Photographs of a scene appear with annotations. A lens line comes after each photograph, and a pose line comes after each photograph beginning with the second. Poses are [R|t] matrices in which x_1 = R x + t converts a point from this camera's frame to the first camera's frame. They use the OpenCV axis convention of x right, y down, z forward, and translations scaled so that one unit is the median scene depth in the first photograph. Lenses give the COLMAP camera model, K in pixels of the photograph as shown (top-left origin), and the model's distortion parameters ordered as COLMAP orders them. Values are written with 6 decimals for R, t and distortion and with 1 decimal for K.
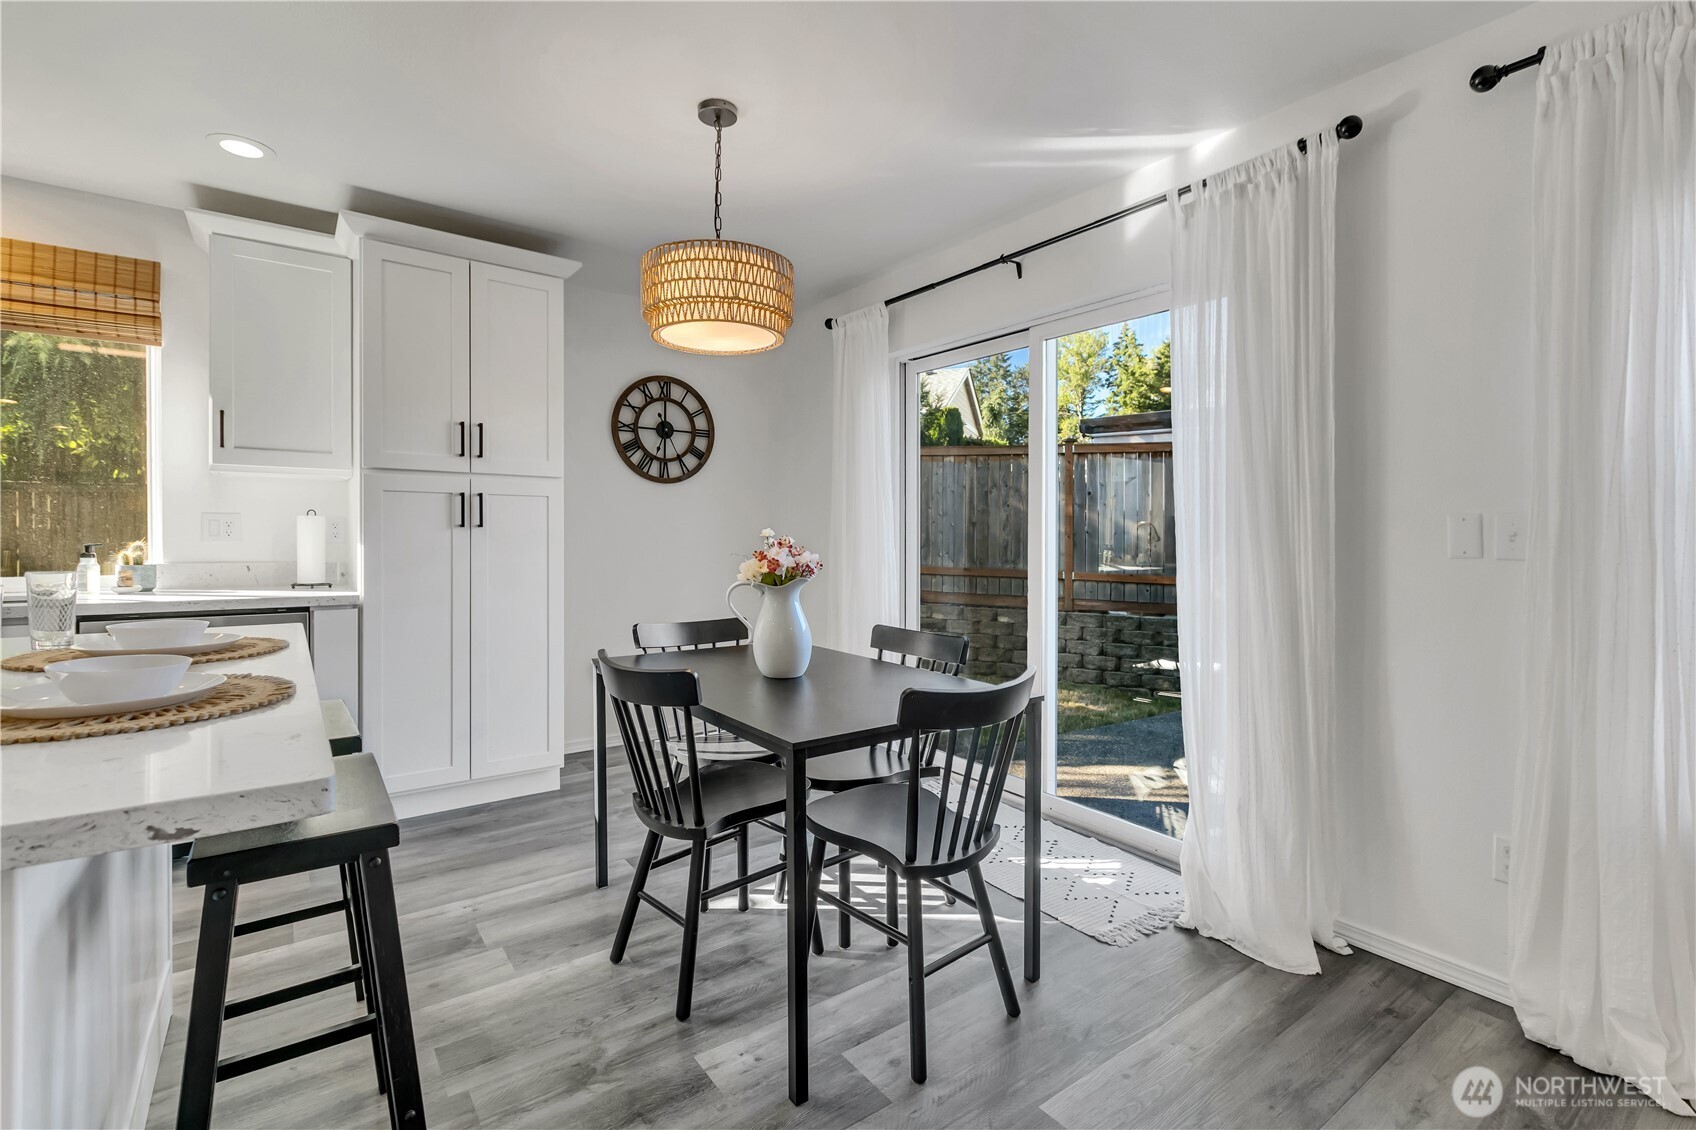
lens RADIAL K [[771.5, 0, 850.2], [0, 771.5, 547.5], [0, 0, 1]] dist [0.001965, -0.000436]
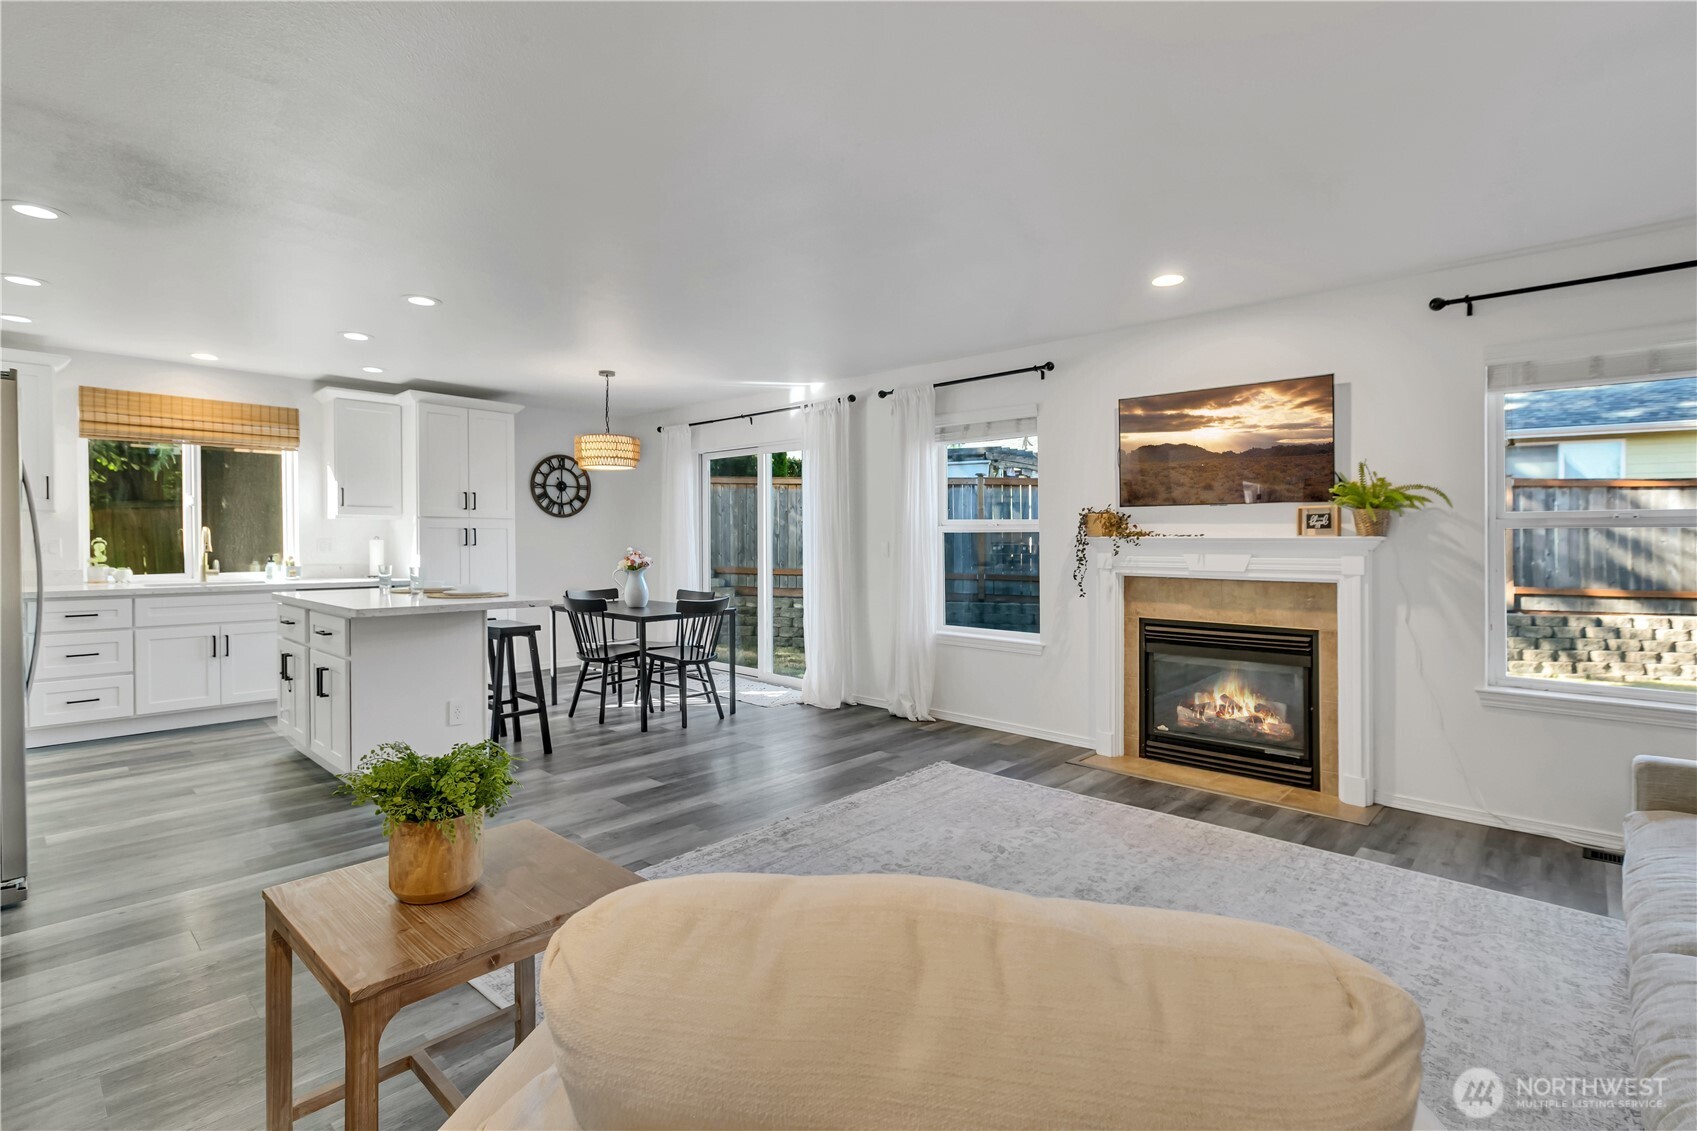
lens RADIAL K [[788.2, 0, 851.5], [0, 788.2, 554.6], [0, 0, 1]] dist [0.000753, -0.000418]
pose [[0.981397, -0.007003, 0.191860, 0.075571], [0.006602, 0.999974, 0.002733, -0.002277], [-0.191875, -0.001416, 0.981418, -1.163982]]
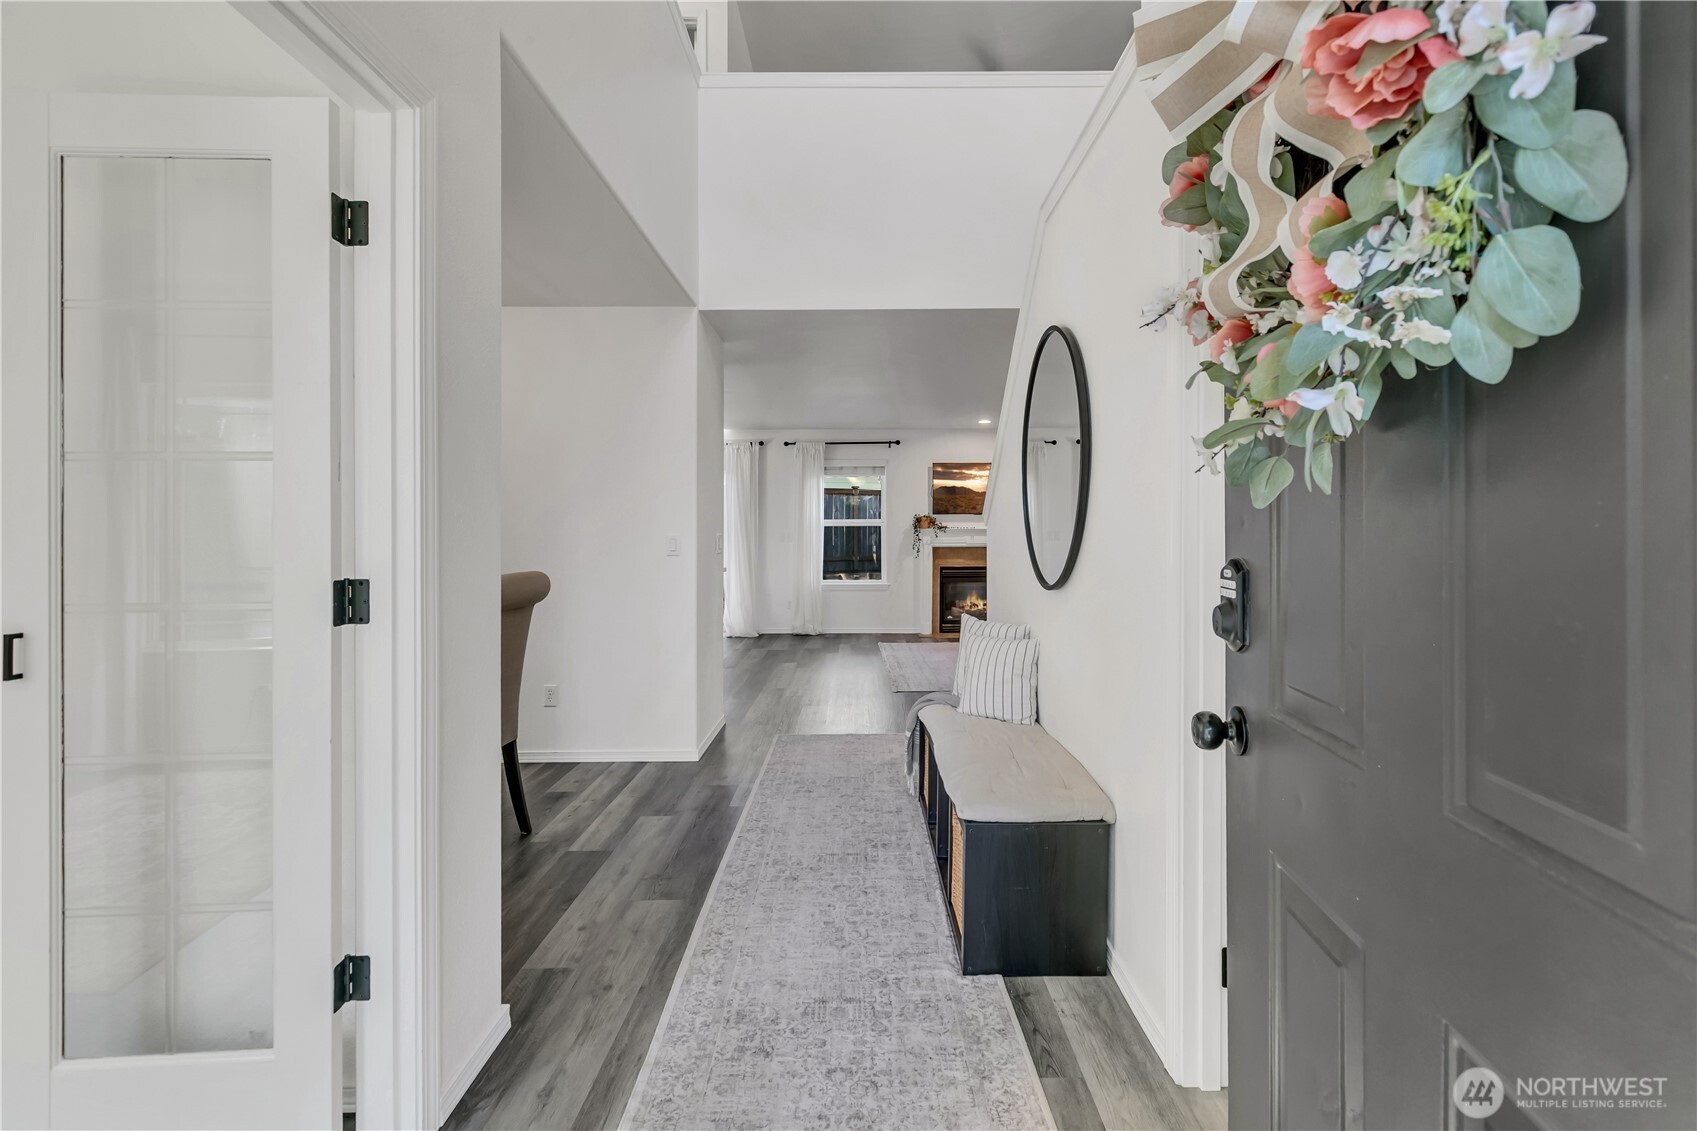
lens RADIAL K [[827.3, 0, 871.1], [0, 827.3, 525.3], [0, 0, 1]] dist [-0.001712, 0.000879]
pose [[0.579534, -0.003844, 0.814939, -1.861311], [0.022198, 0.999692, -0.011070, -0.009660], [-0.814646, 0.024506, 0.579441, -1.484753]]
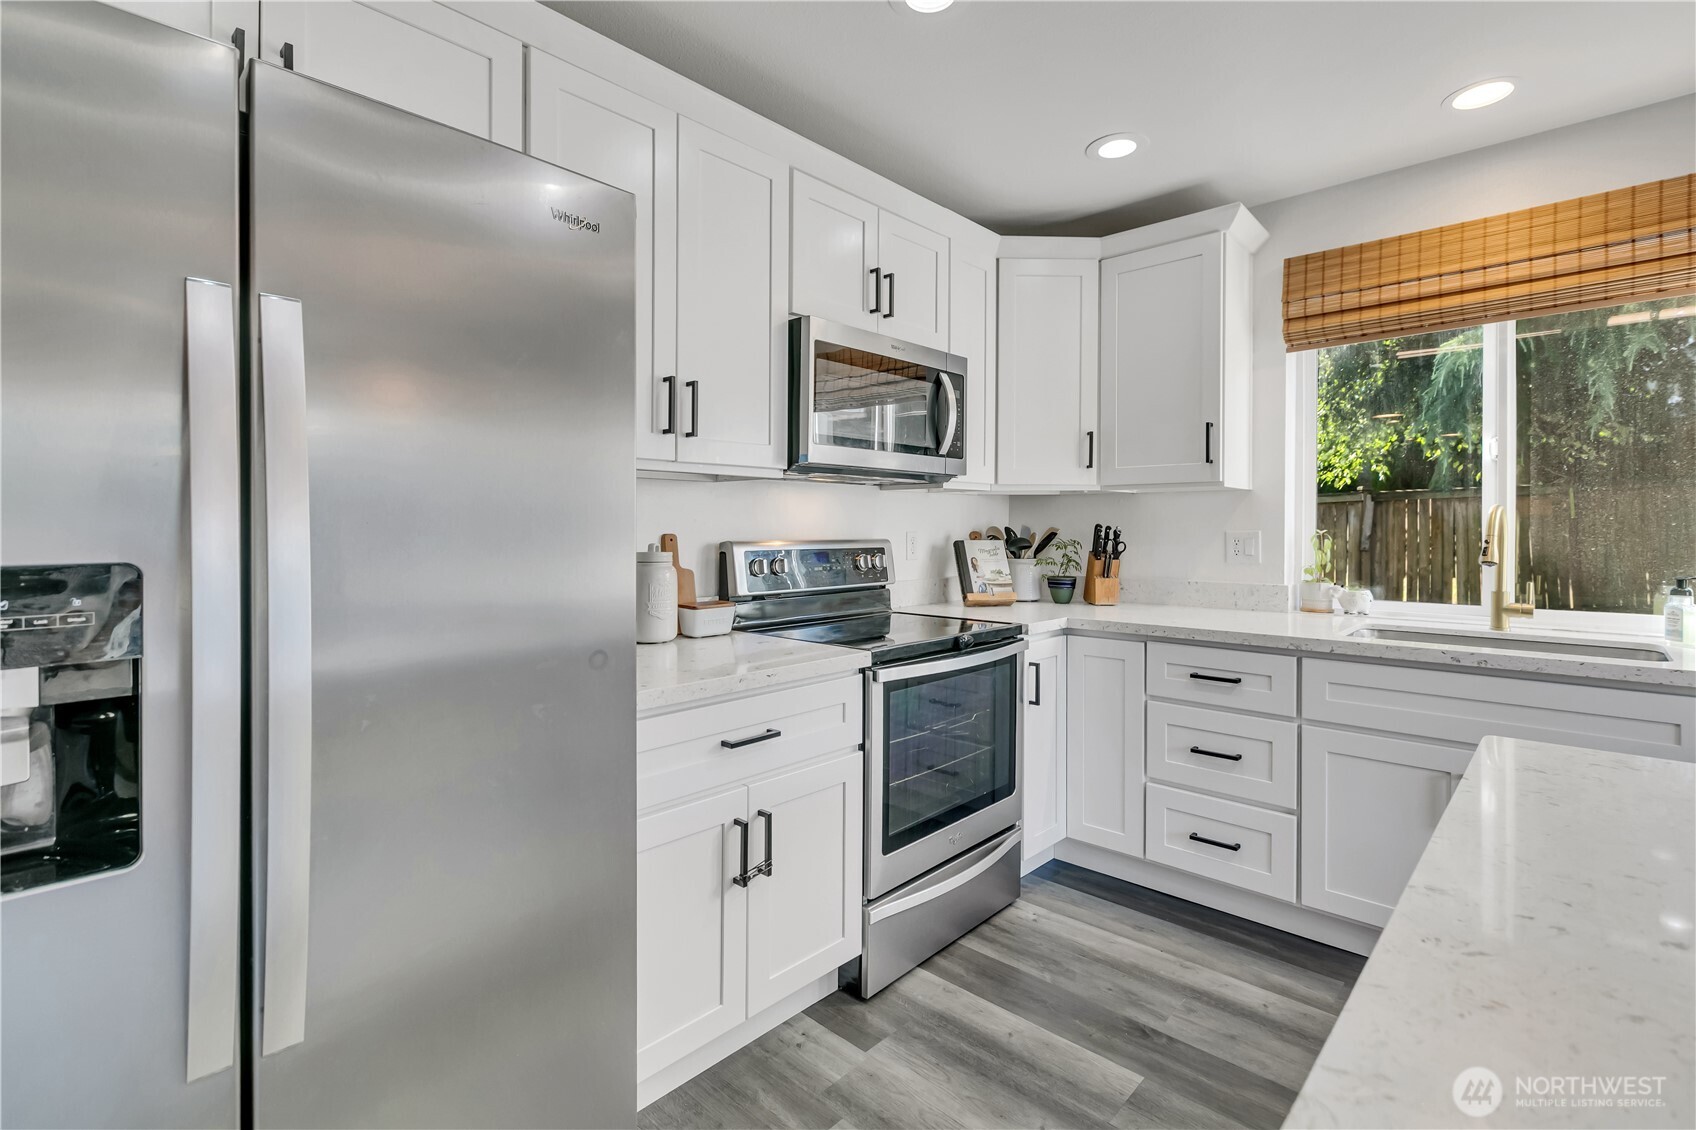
lens RADIAL K [[787.8, 0, 854.9], [0, 787.8, 531.3], [0, 0, 1]] dist [0.000753, -0.000418]
pose [[0.183465, -0.001415, -0.983025, -0.369465], [-0.016314, 0.999857, -0.004484, -0.028713], [0.982891, 0.016860, 0.183415, 0.092427]]
